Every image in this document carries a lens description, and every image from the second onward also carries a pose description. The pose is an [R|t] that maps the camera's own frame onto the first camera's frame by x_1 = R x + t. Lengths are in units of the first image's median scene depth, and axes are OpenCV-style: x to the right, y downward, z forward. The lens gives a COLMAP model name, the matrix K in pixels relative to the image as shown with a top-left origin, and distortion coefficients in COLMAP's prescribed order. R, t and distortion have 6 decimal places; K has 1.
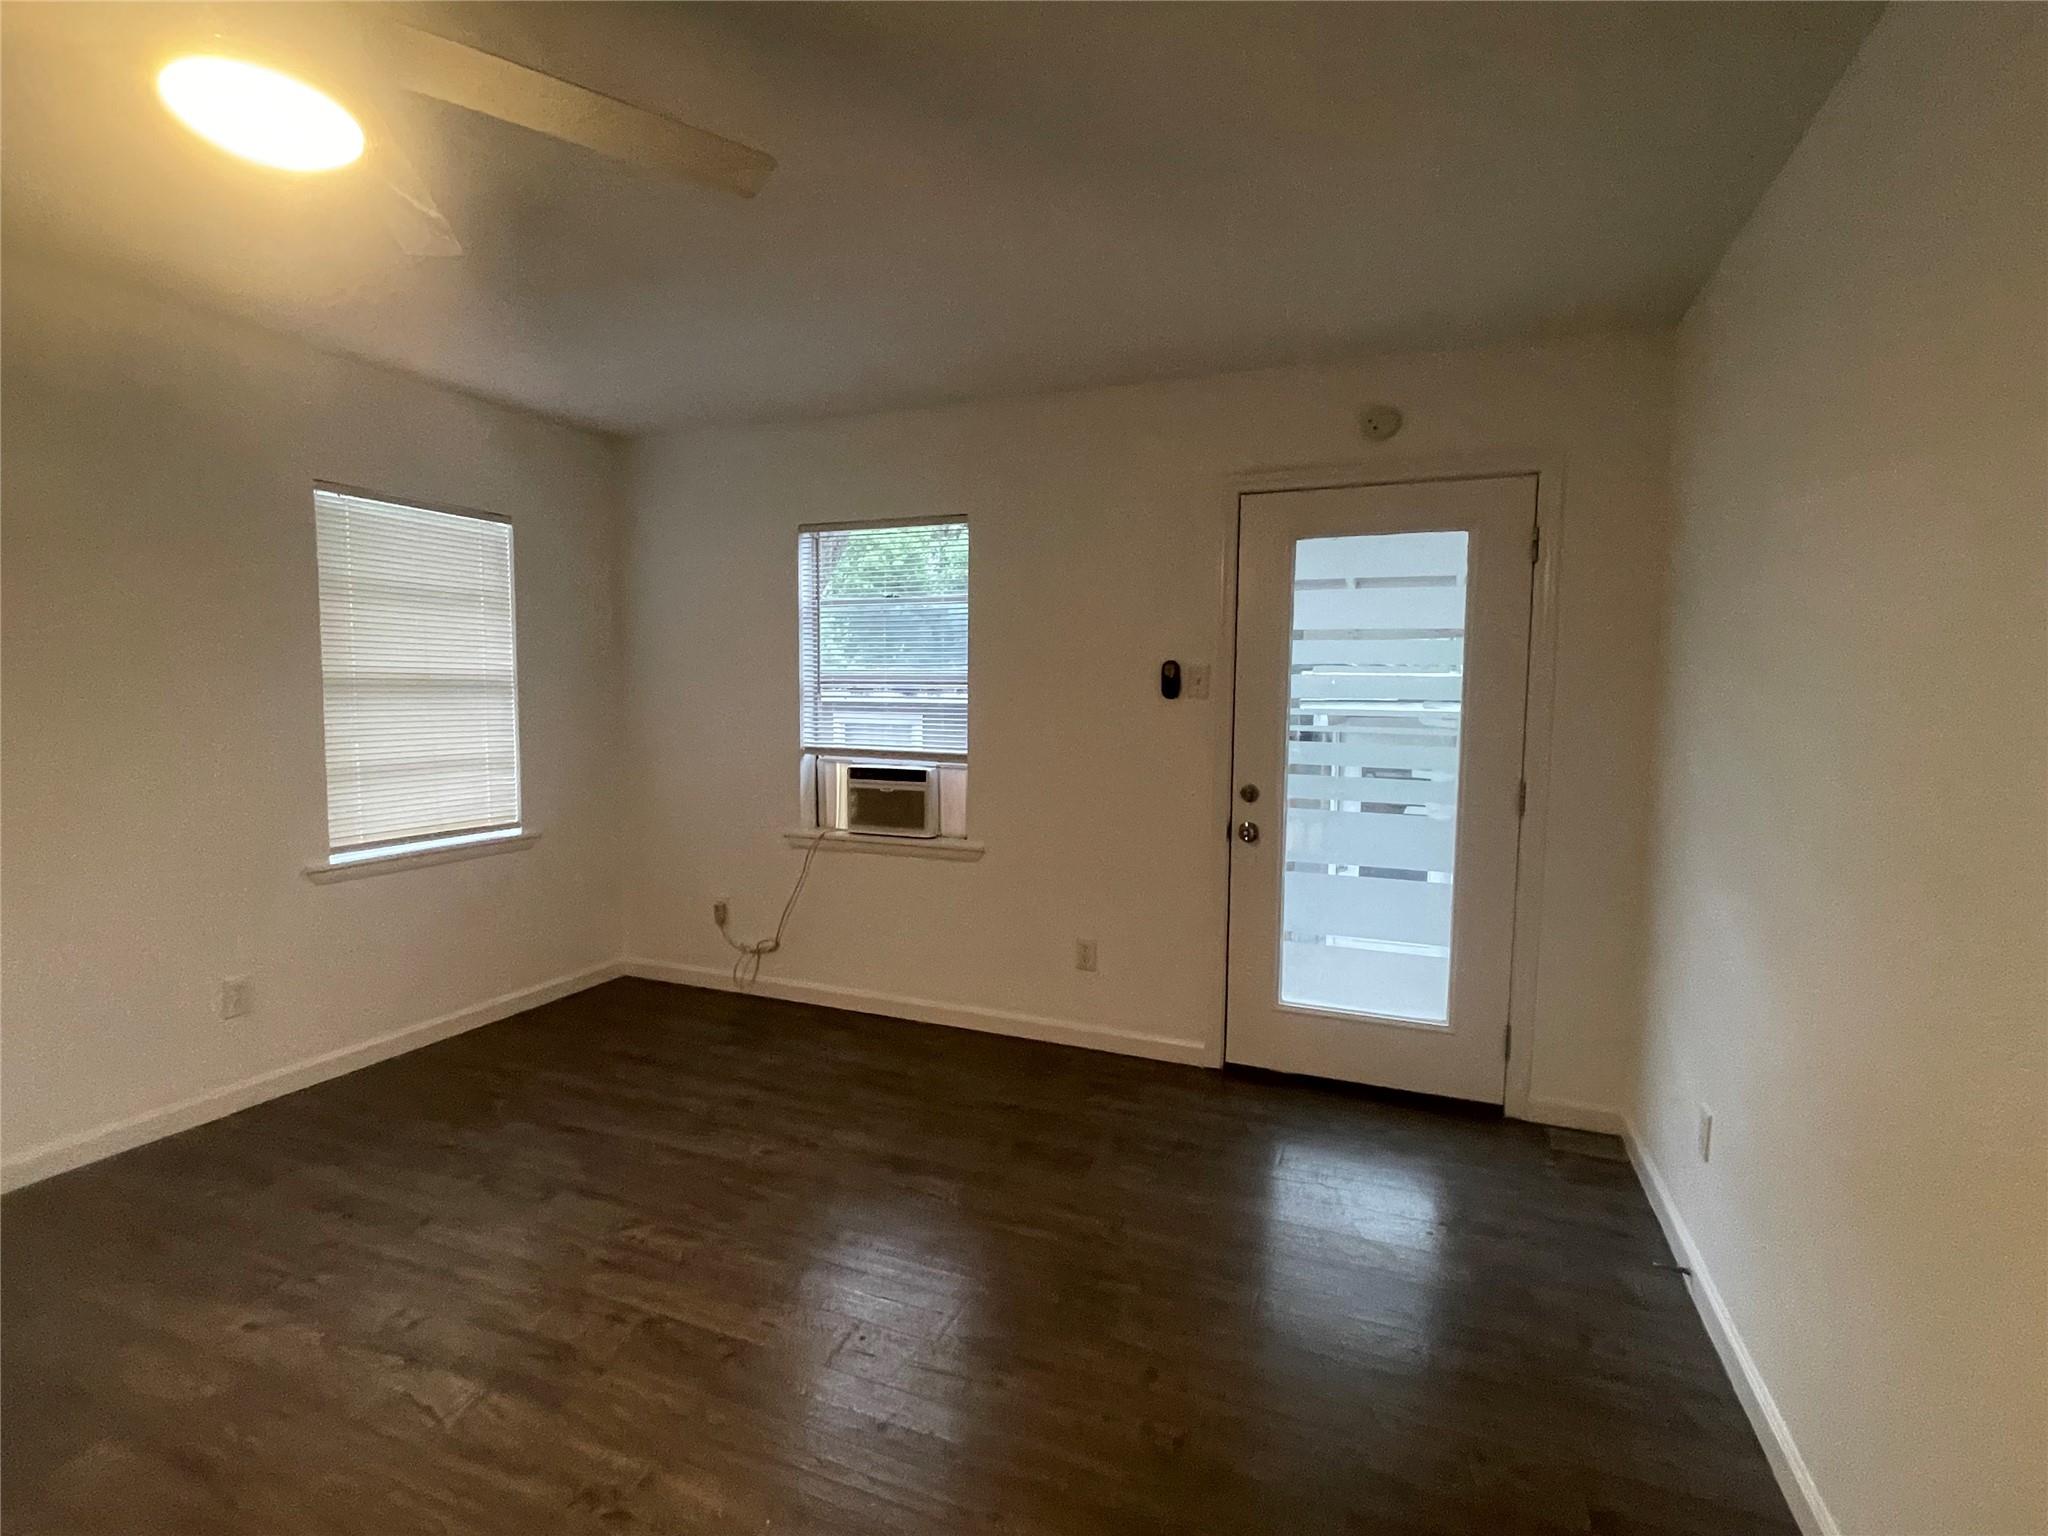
lens RADIAL K [[982.5, 0, 1017.6], [0, 982.5, 769.8], [0, 0, 1]] dist [-0.006091, -0.000782]
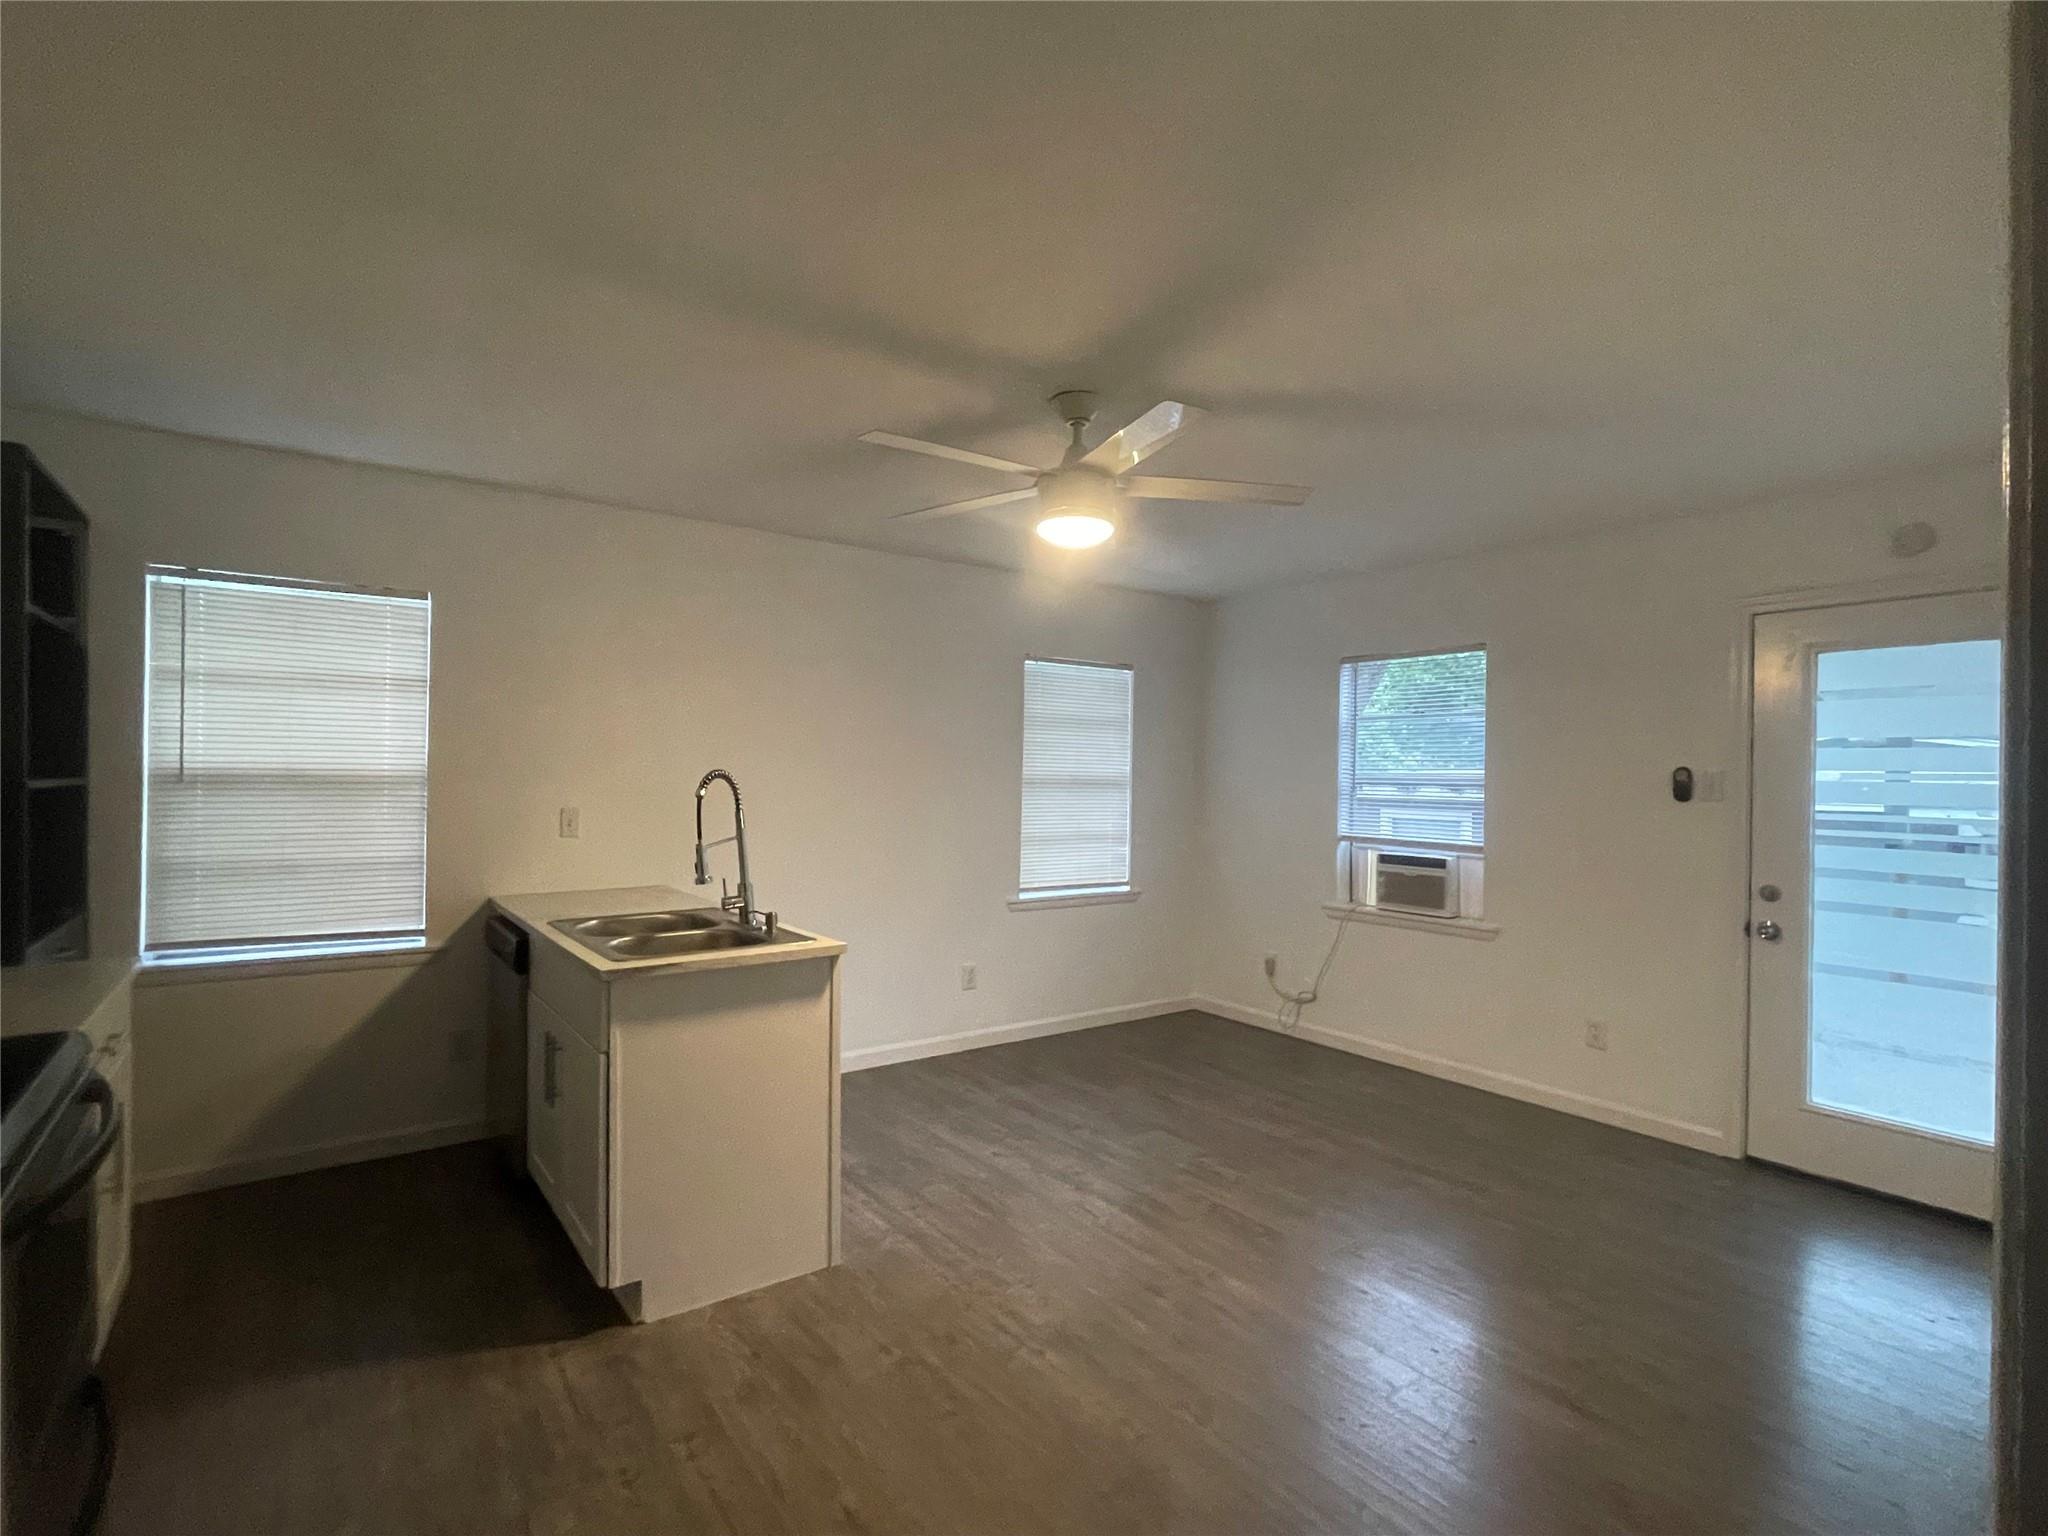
lens RADIAL K [[982.5, 0, 1017.6], [0, 982.5, 769.8], [0, 0, 1]] dist [-0.006091, -0.000782]
pose [[0.851648, 0.001674, -0.524112, 0.089730], [-0.051620, 0.995401, -0.080699, 0.016417], [0.521566, 0.095781, 0.847818, -0.285999]]
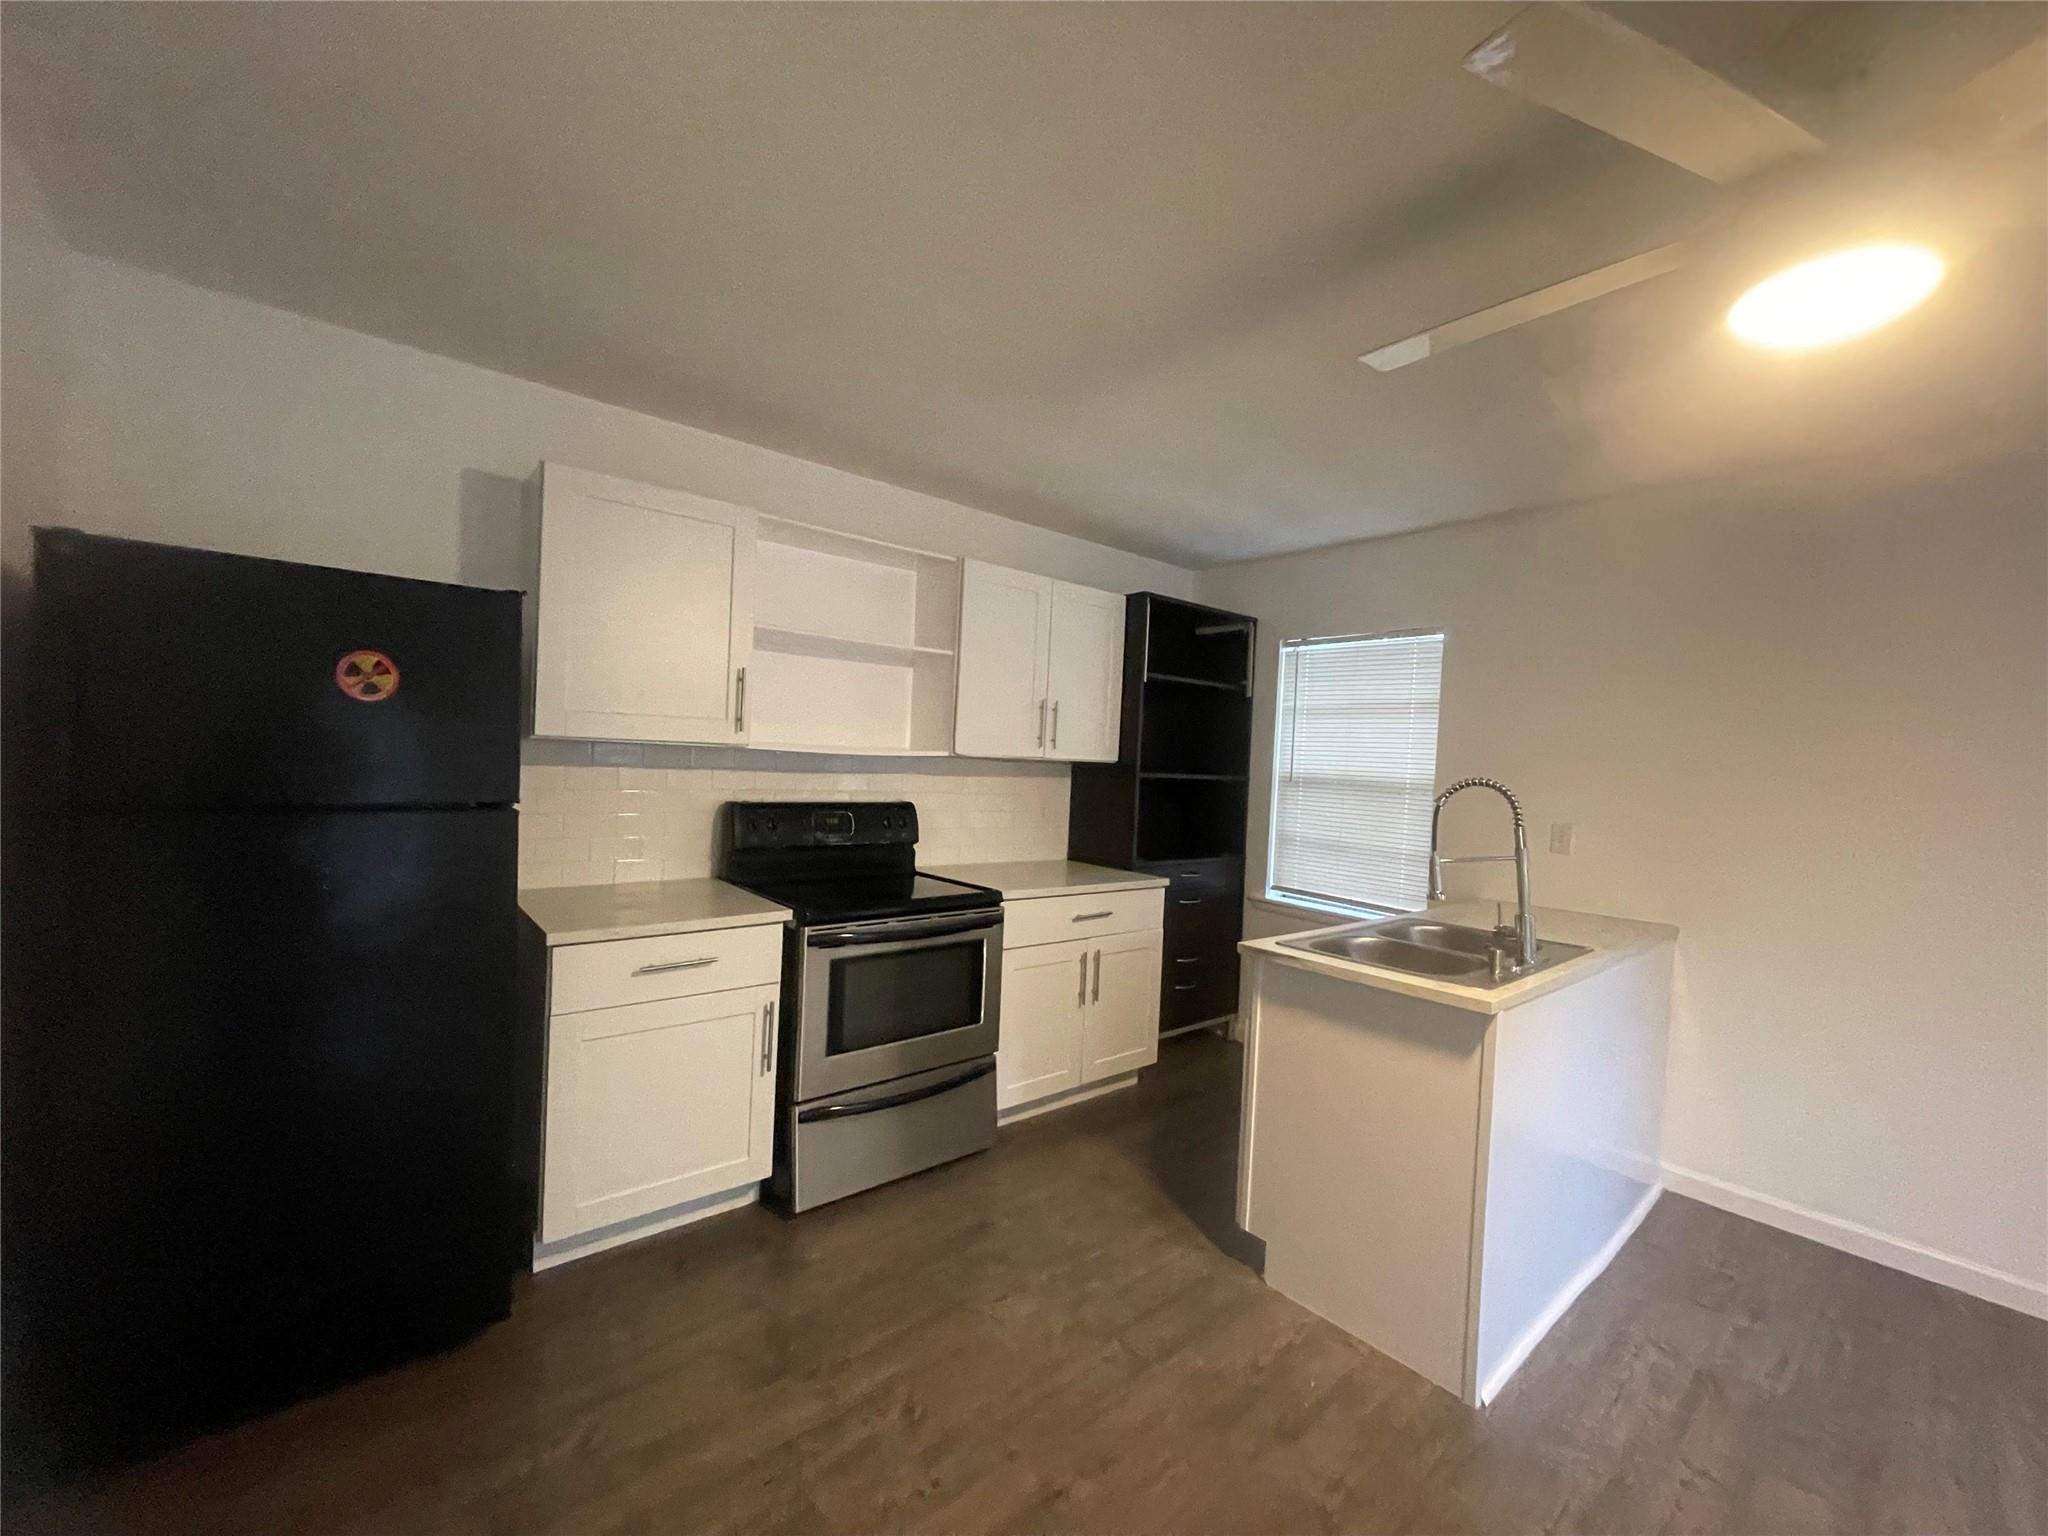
lens RADIAL K [[824.9, 0, 1024.0], [0, 824.9, 768.0], [0, 0, 1]] dist [-0.000705, -0.000123]
pose [[-0.461891, -0.013163, -0.886839, 0.149028], [-0.120048, 0.991616, 0.047807, -0.031842], [0.878775, 0.128545, -0.459599, 0.242480]]
